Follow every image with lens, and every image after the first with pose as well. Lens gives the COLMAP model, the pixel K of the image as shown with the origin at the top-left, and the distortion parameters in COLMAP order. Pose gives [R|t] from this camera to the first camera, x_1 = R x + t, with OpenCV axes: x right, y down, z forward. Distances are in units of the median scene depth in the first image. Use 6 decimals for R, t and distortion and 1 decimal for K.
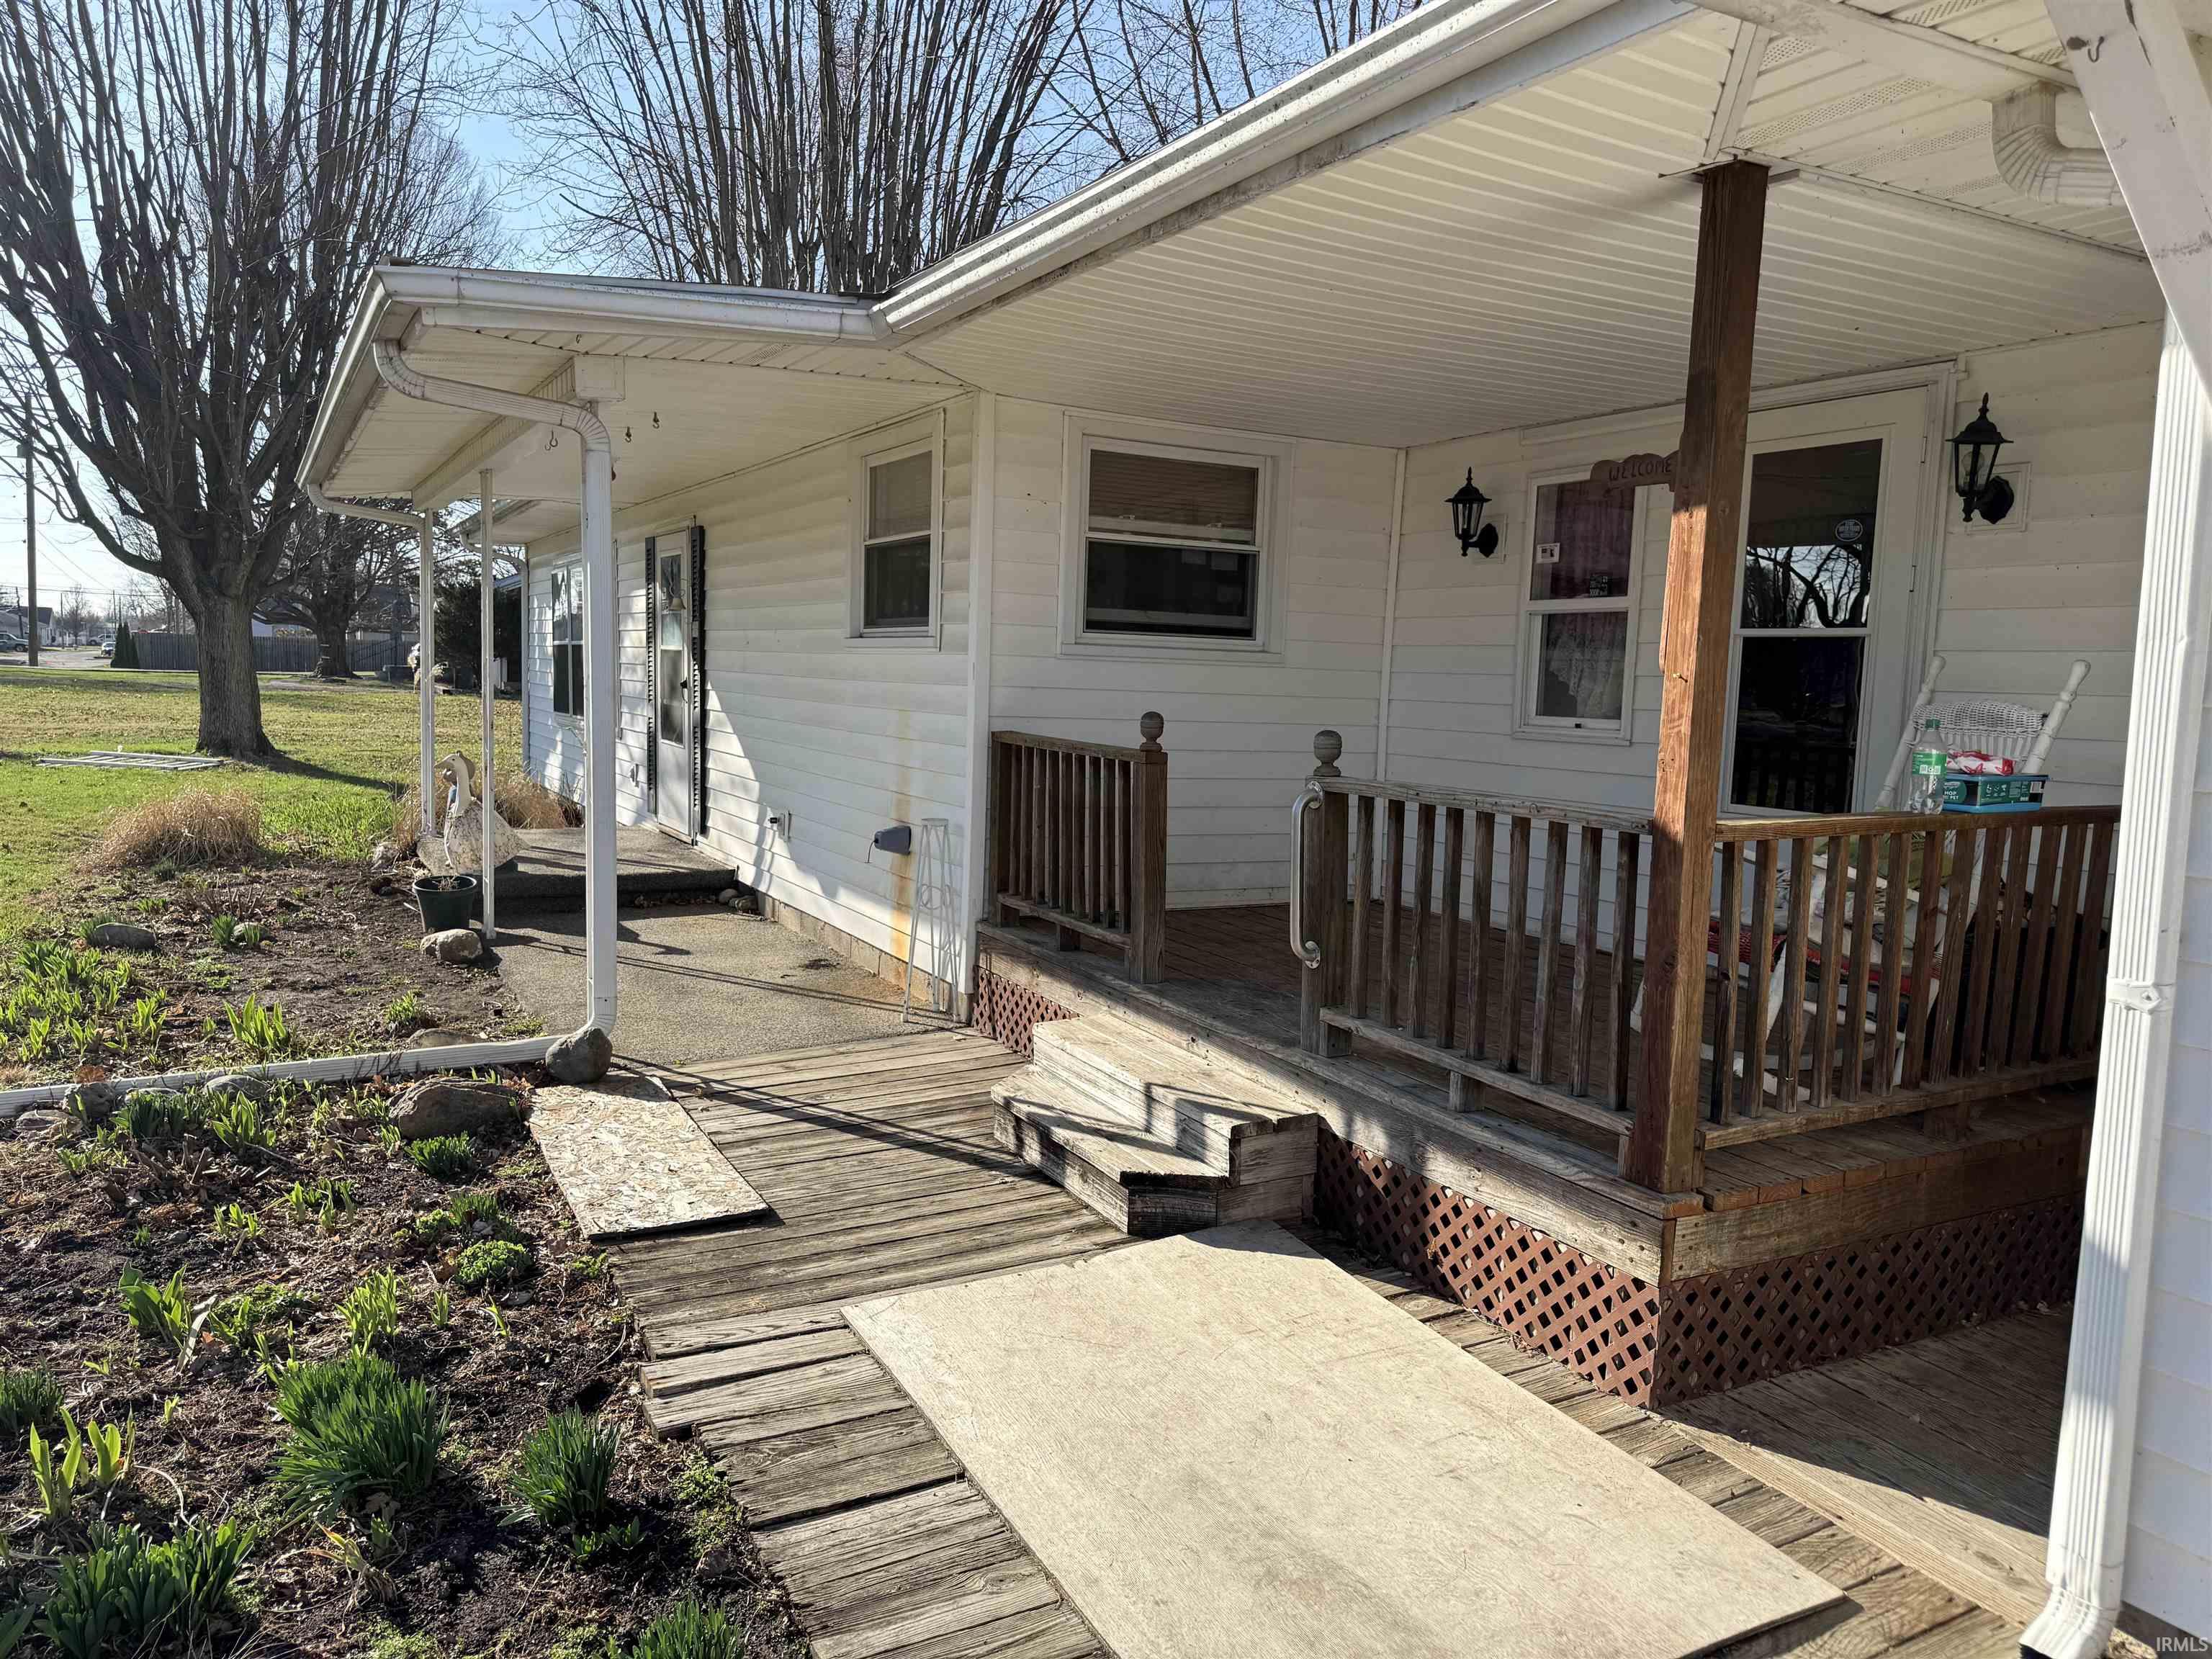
lens RADIAL K [[1561.1, 0, 1109.5], [0, 1561.1, 833.1], [0, 0, 1]] dist [-0.002198, -0.003634]
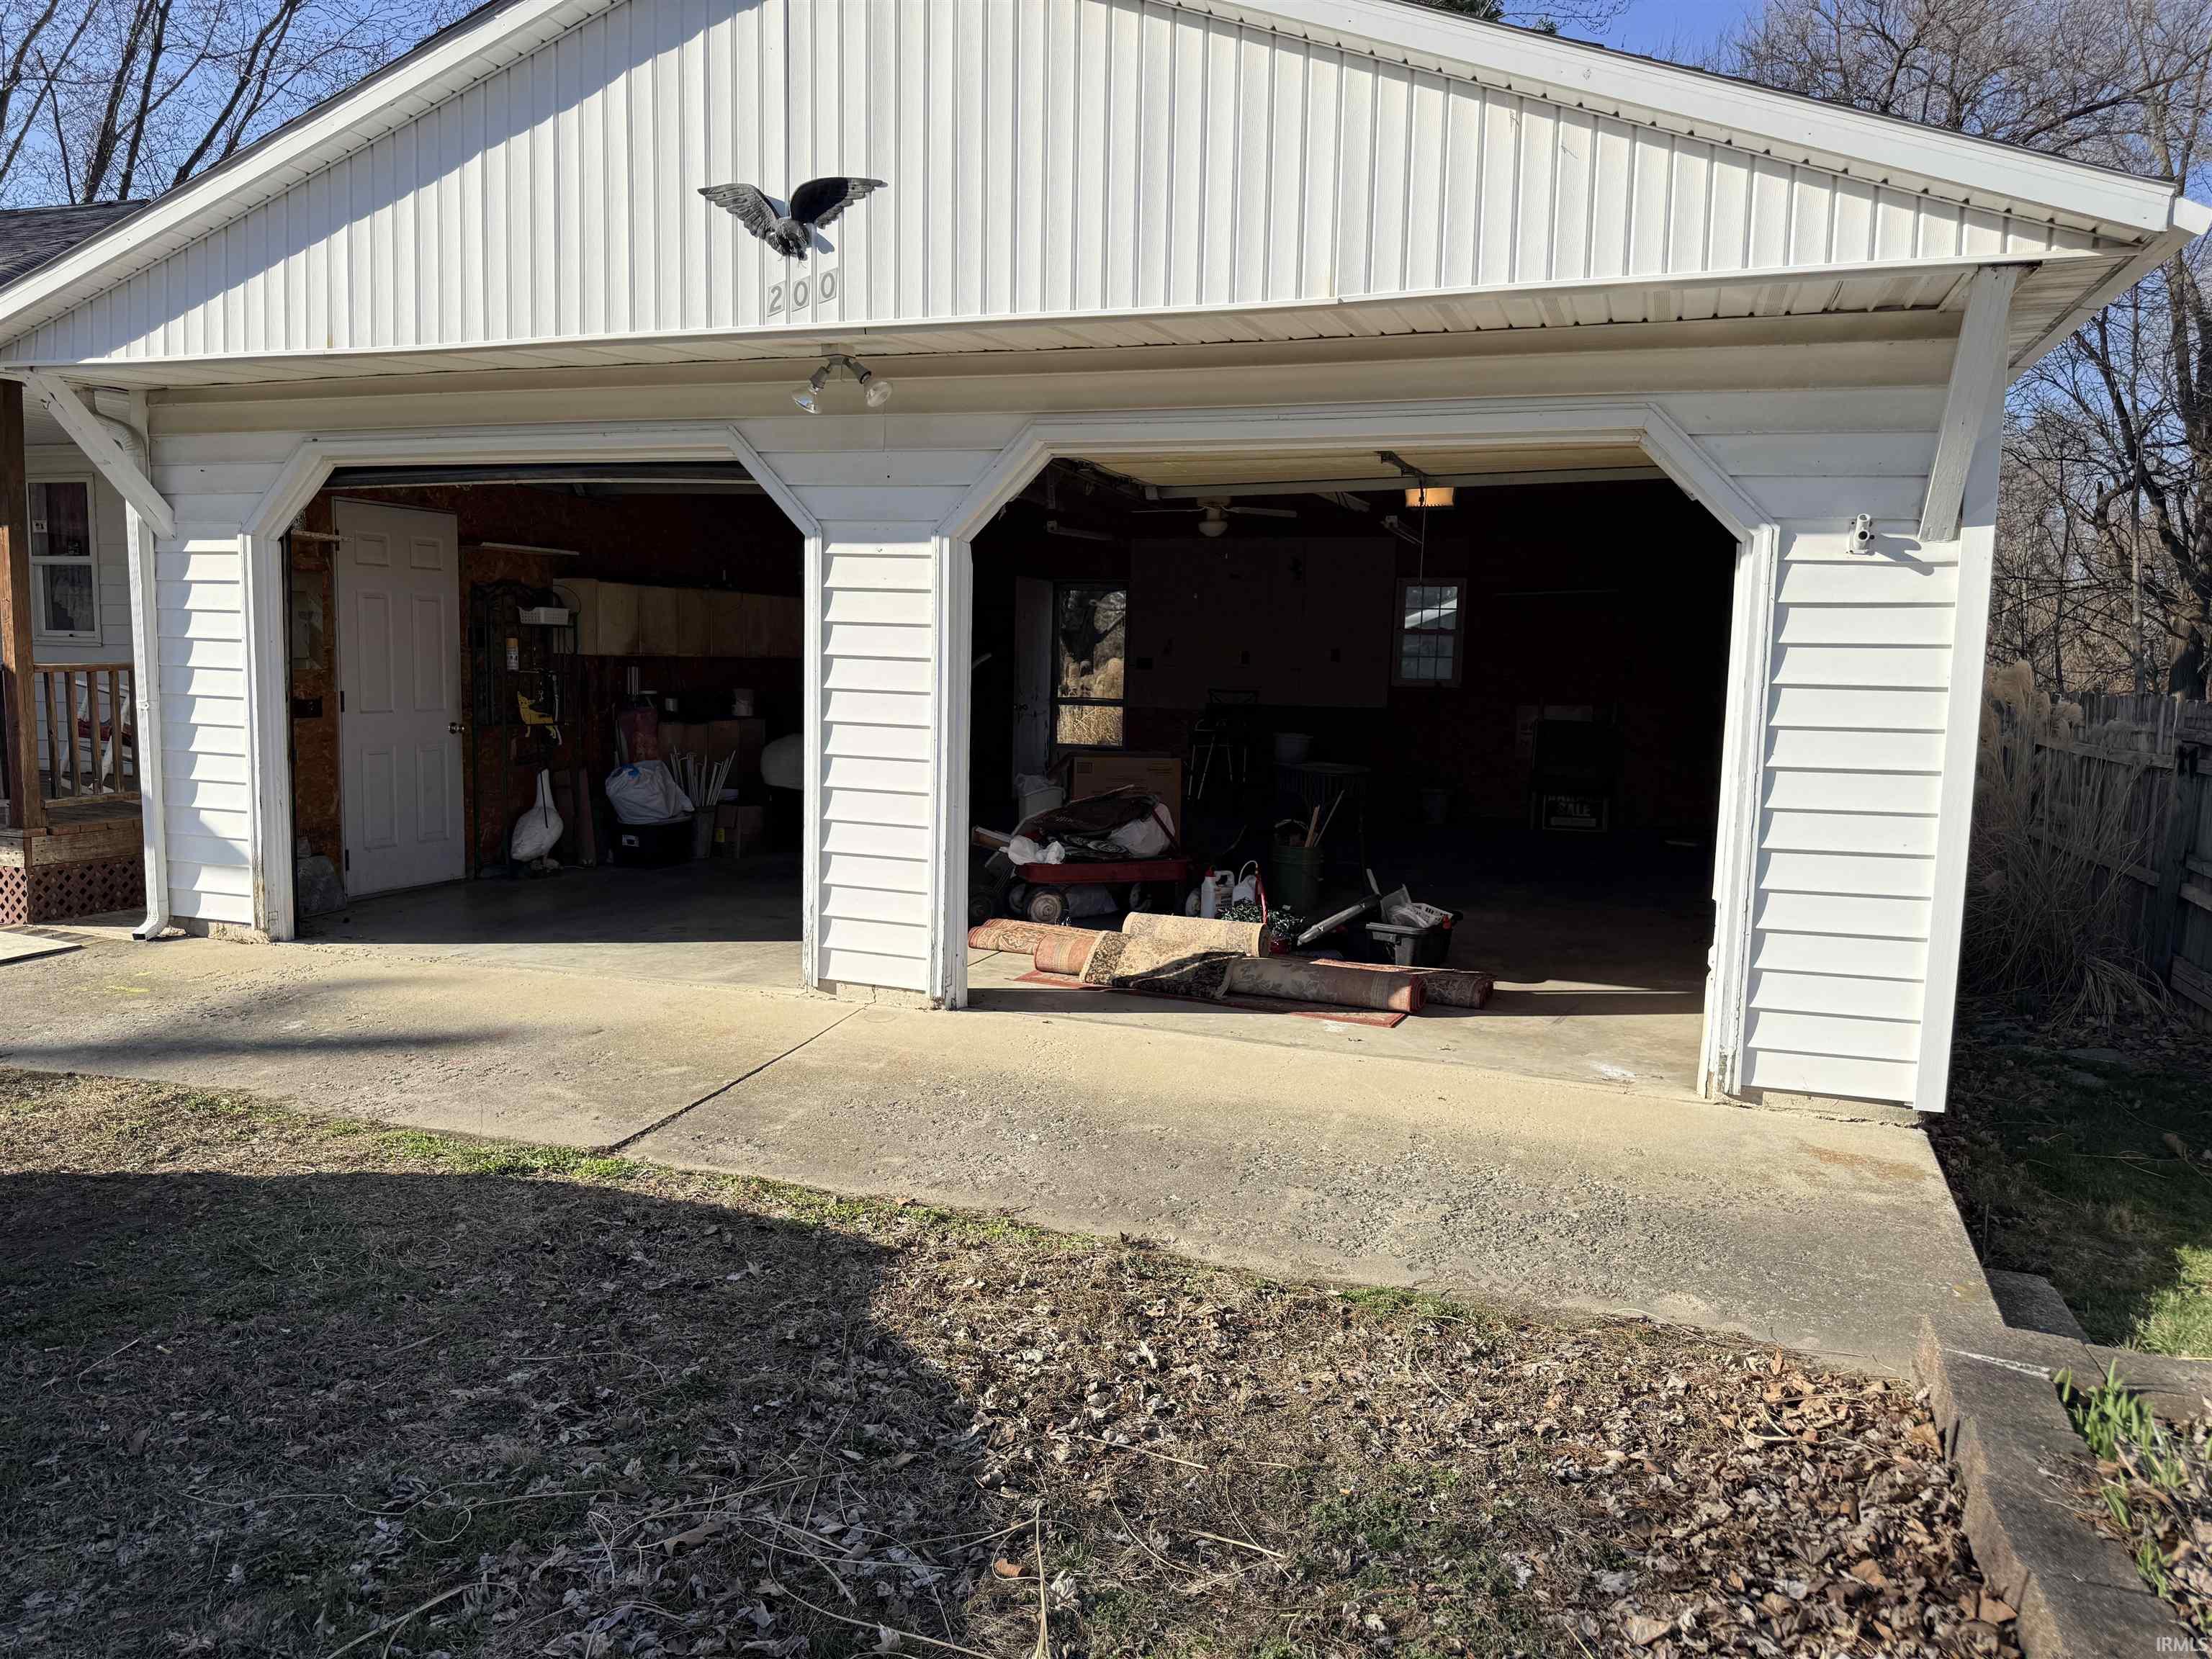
lens RADIAL K [[1561.1, 0, 1099.6], [0, 1561.1, 831.6], [0, 0, 1]] dist [-0.002198, -0.003634]
pose [[0.744385, -0.093741, 0.661138, 0.020605], [0.069457, 0.995596, 0.062960, 0.199759], [-0.664129, -0.000946, 0.747618, -1.710100]]
